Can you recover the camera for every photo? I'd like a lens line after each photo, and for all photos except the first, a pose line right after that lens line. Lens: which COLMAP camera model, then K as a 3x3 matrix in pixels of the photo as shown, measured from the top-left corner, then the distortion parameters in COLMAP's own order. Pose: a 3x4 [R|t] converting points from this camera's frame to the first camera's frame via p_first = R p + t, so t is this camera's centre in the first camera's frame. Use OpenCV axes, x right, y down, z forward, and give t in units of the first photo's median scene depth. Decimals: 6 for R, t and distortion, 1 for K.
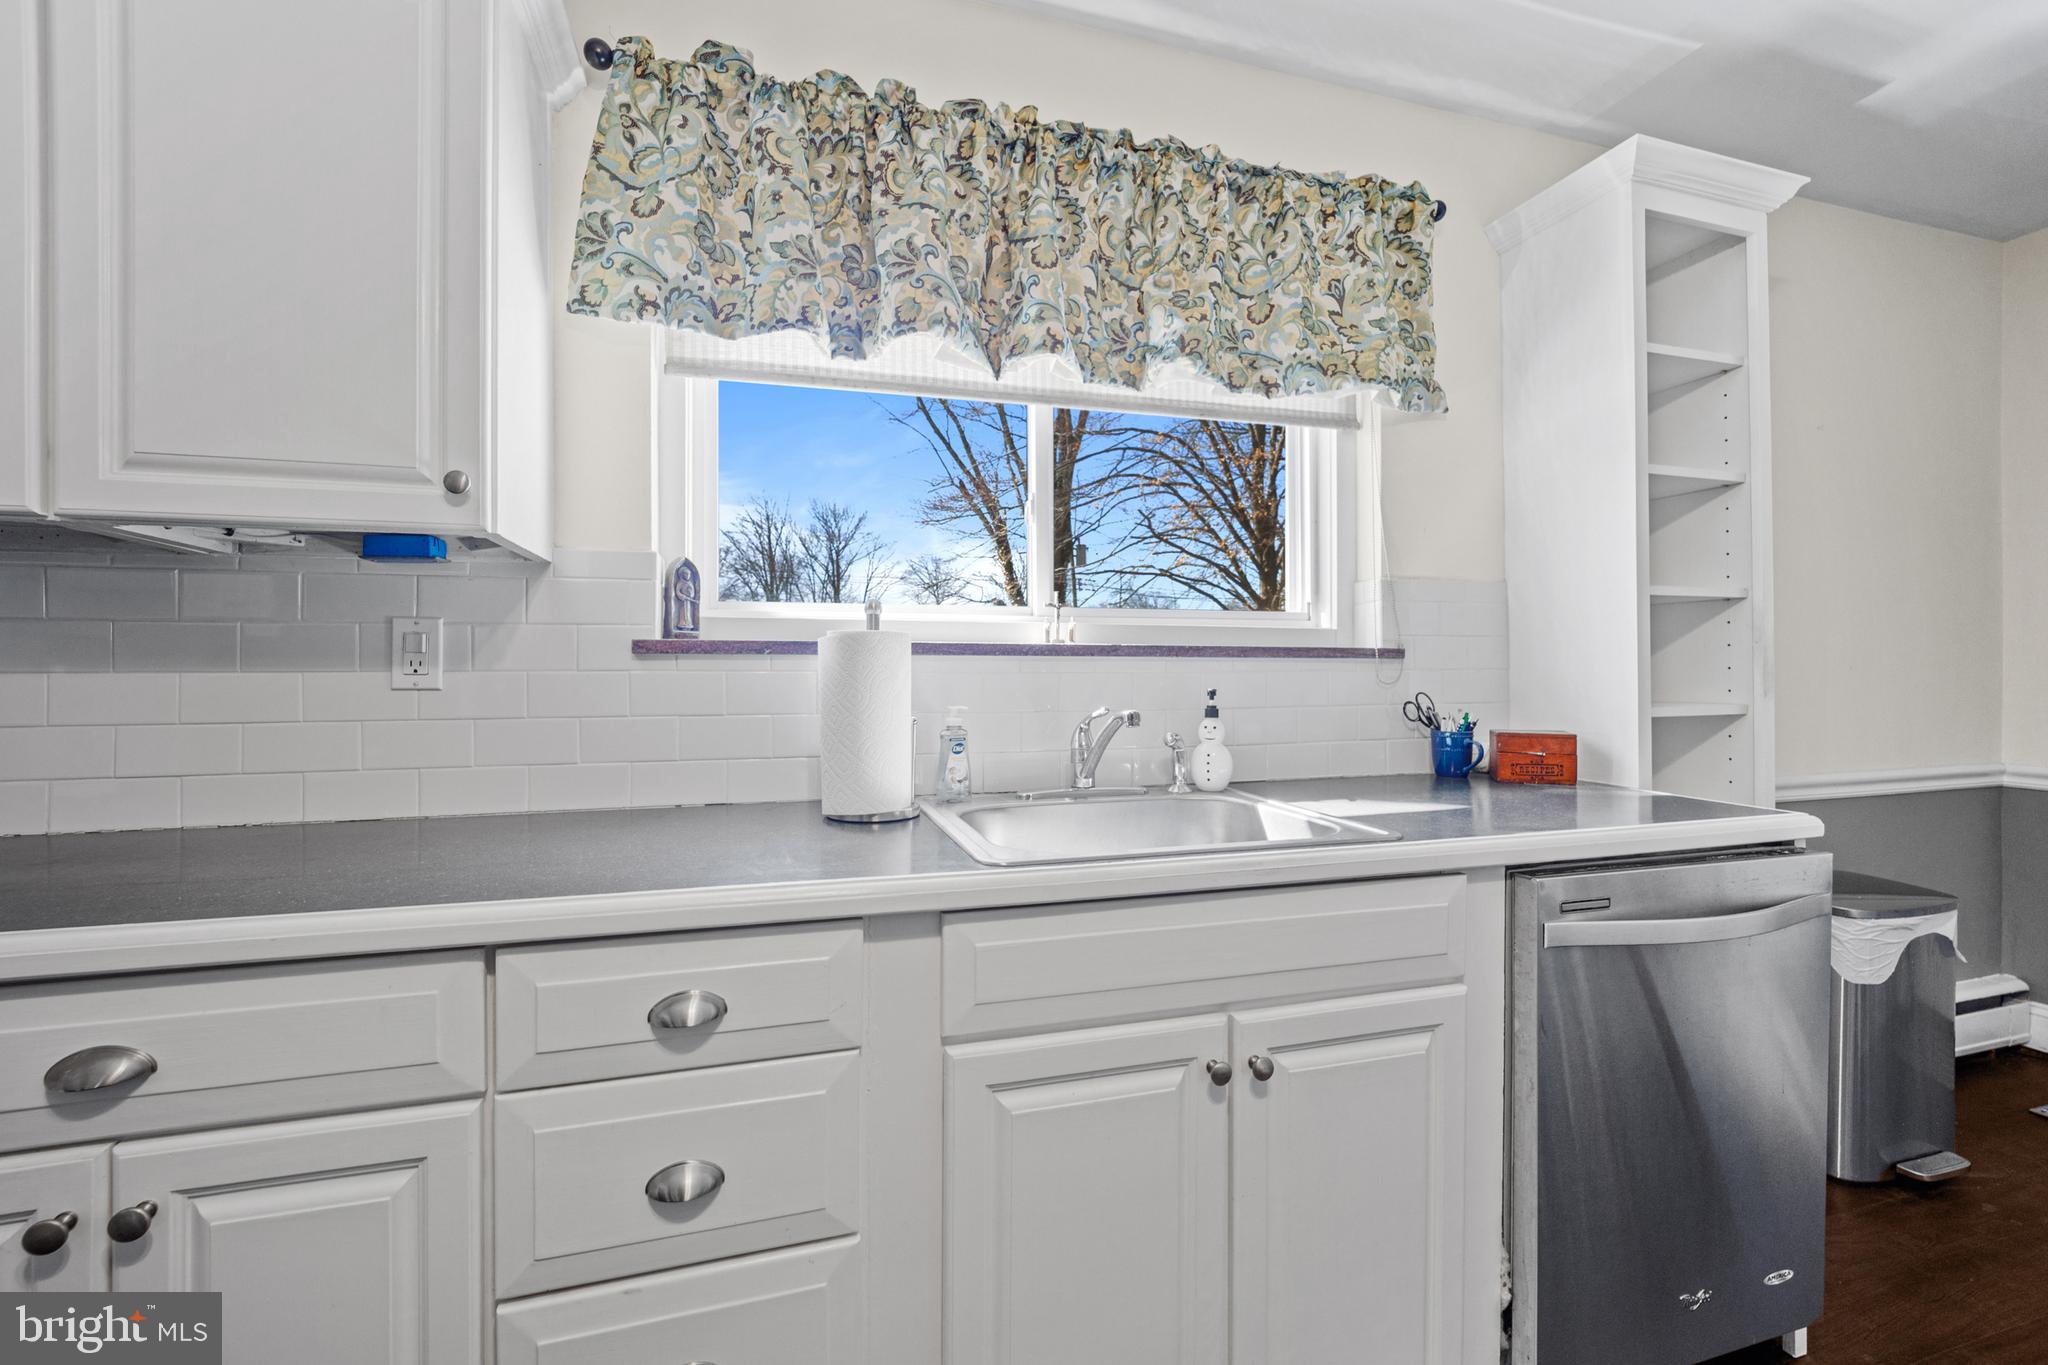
lens RADIAL K [[838.4, 0, 1017.2], [0, 838.4, 676.5], [0, 0, 1]] dist [-0.001614, -0.000047]
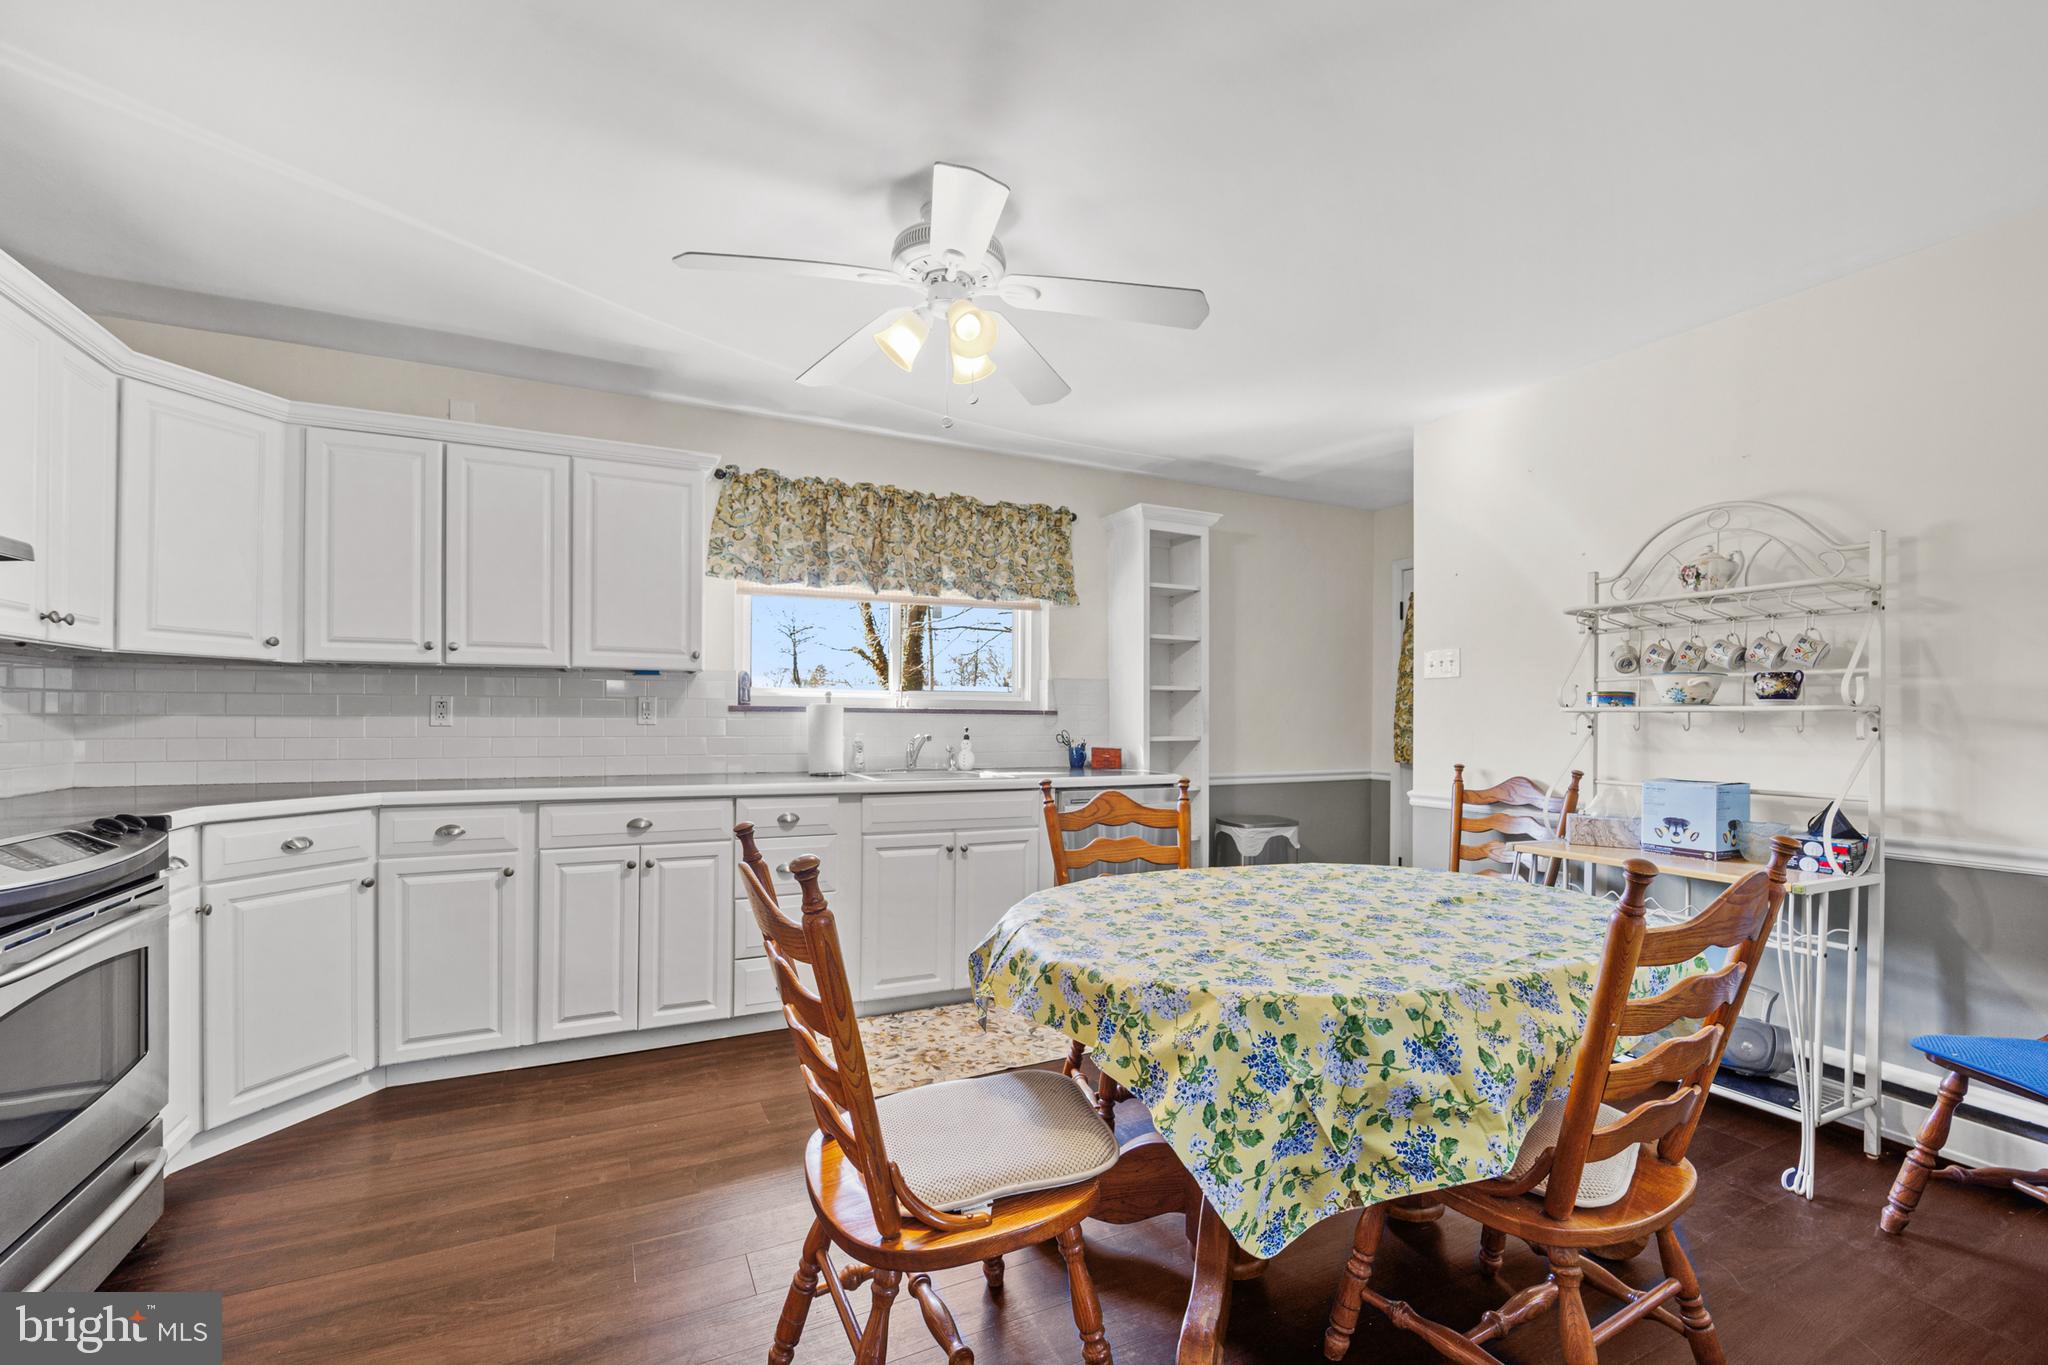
lens RADIAL K [[879.3, 0, 1022.5], [0, 879.3, 718.5], [0, 0, 1]] dist [0.002610, 0.000465]
pose [[0.985031, 0.009434, 0.172119, -0.044884], [-0.008464, 0.999944, -0.006372, 0.003592], [-0.172169, 0.004820, 0.985056, -1.622842]]
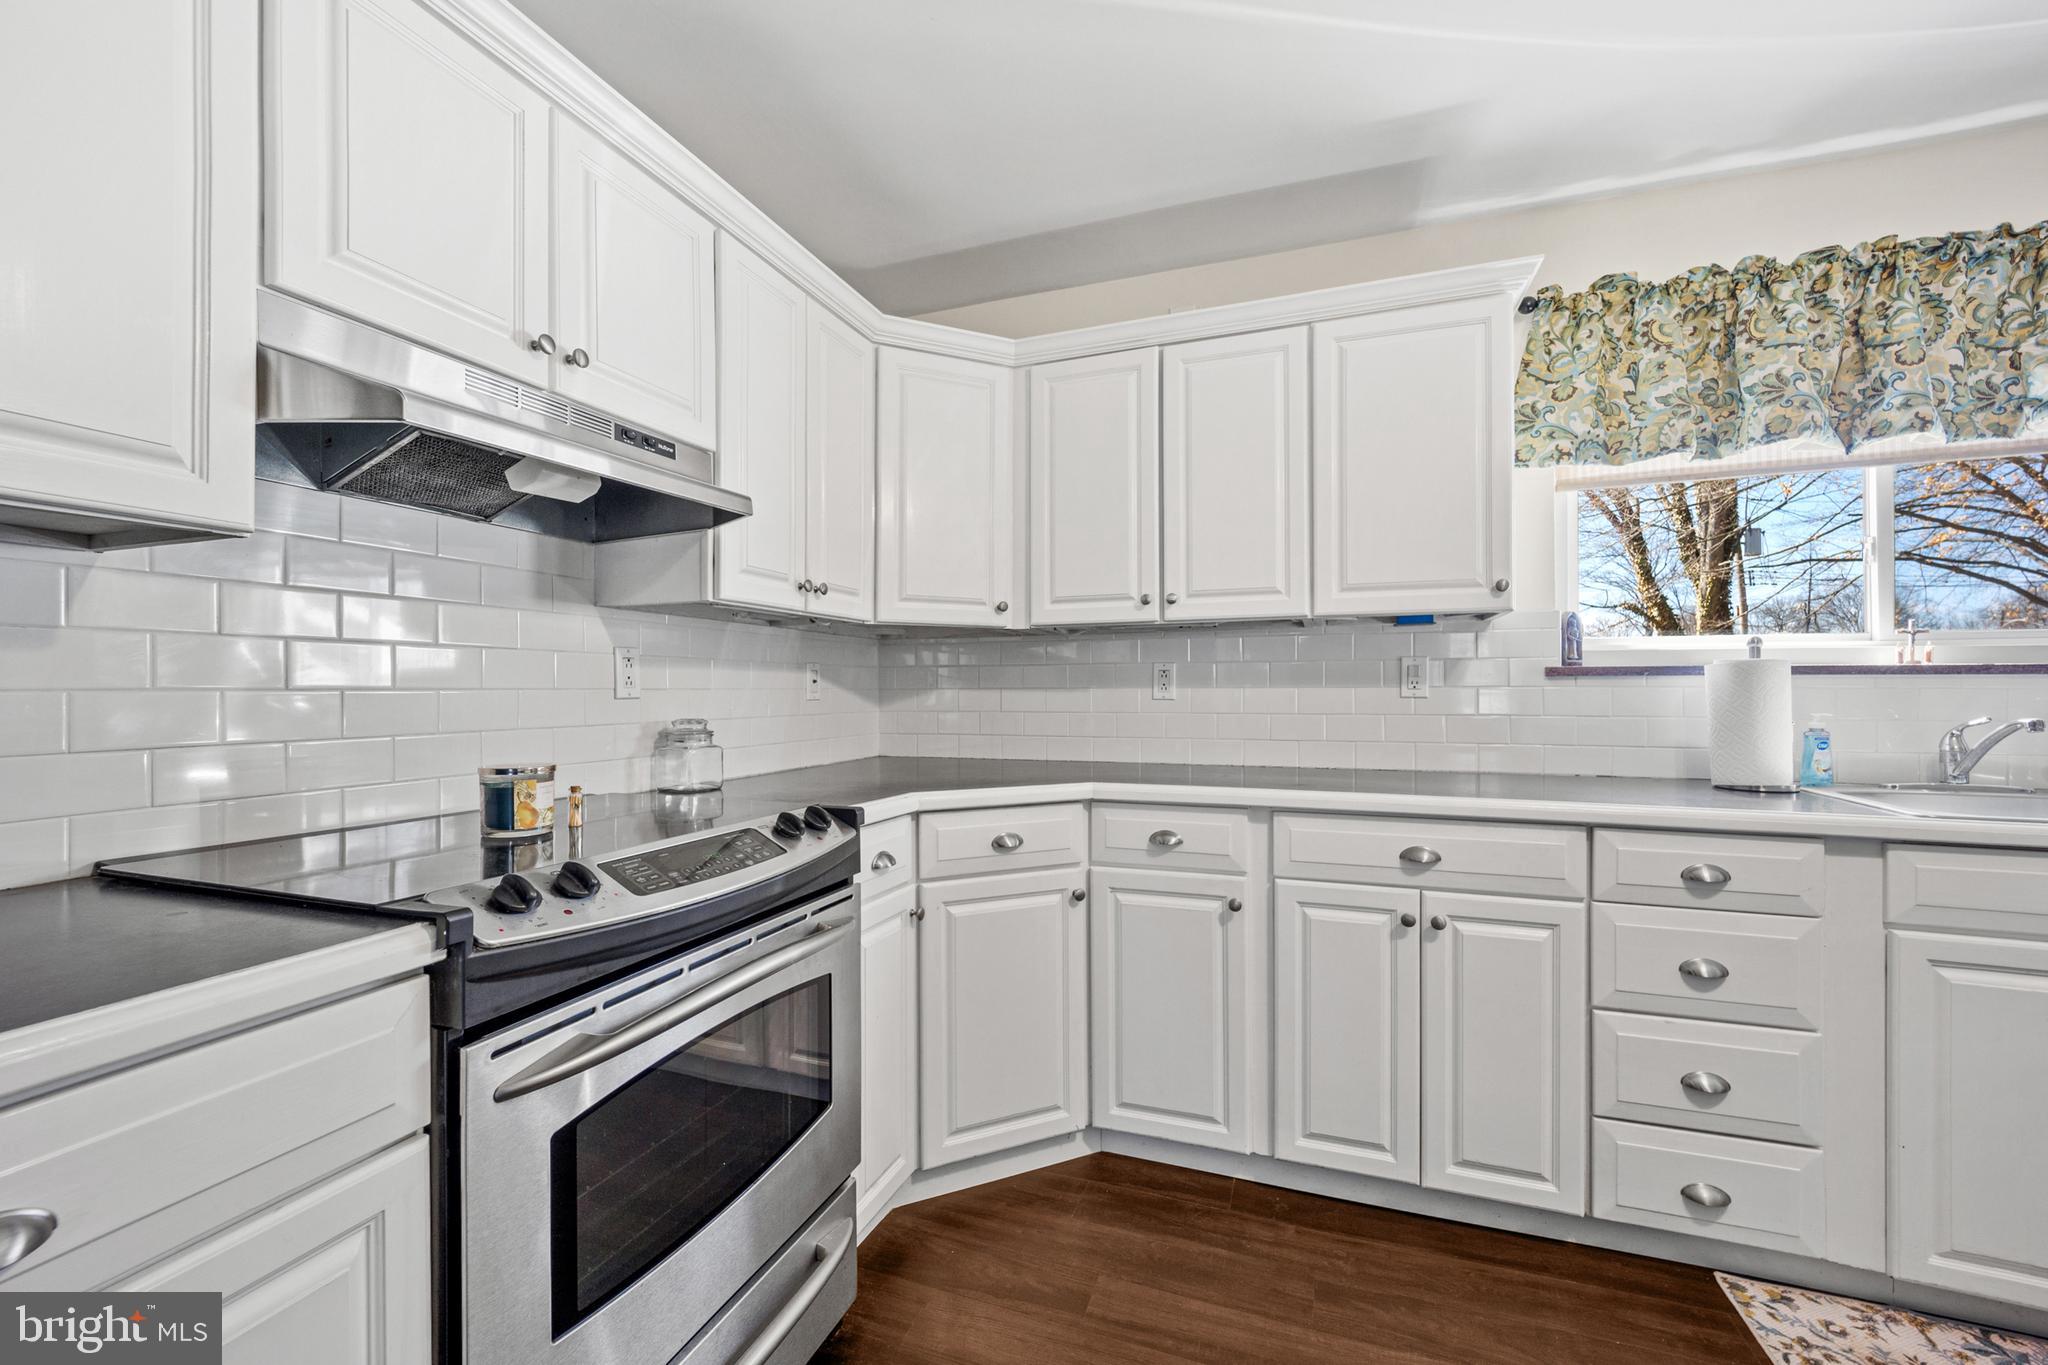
lens RADIAL K [[834.8, 0, 1014.2], [0, 834.8, 683.4], [0, 0, 1]] dist [-0.004577, 0.000803]
pose [[0.805238, -0.002769, -0.592946, -0.317189], [-0.003818, 0.999944, -0.009854, 0.005513], [0.592940, 0.010199, 0.805182, -0.801969]]
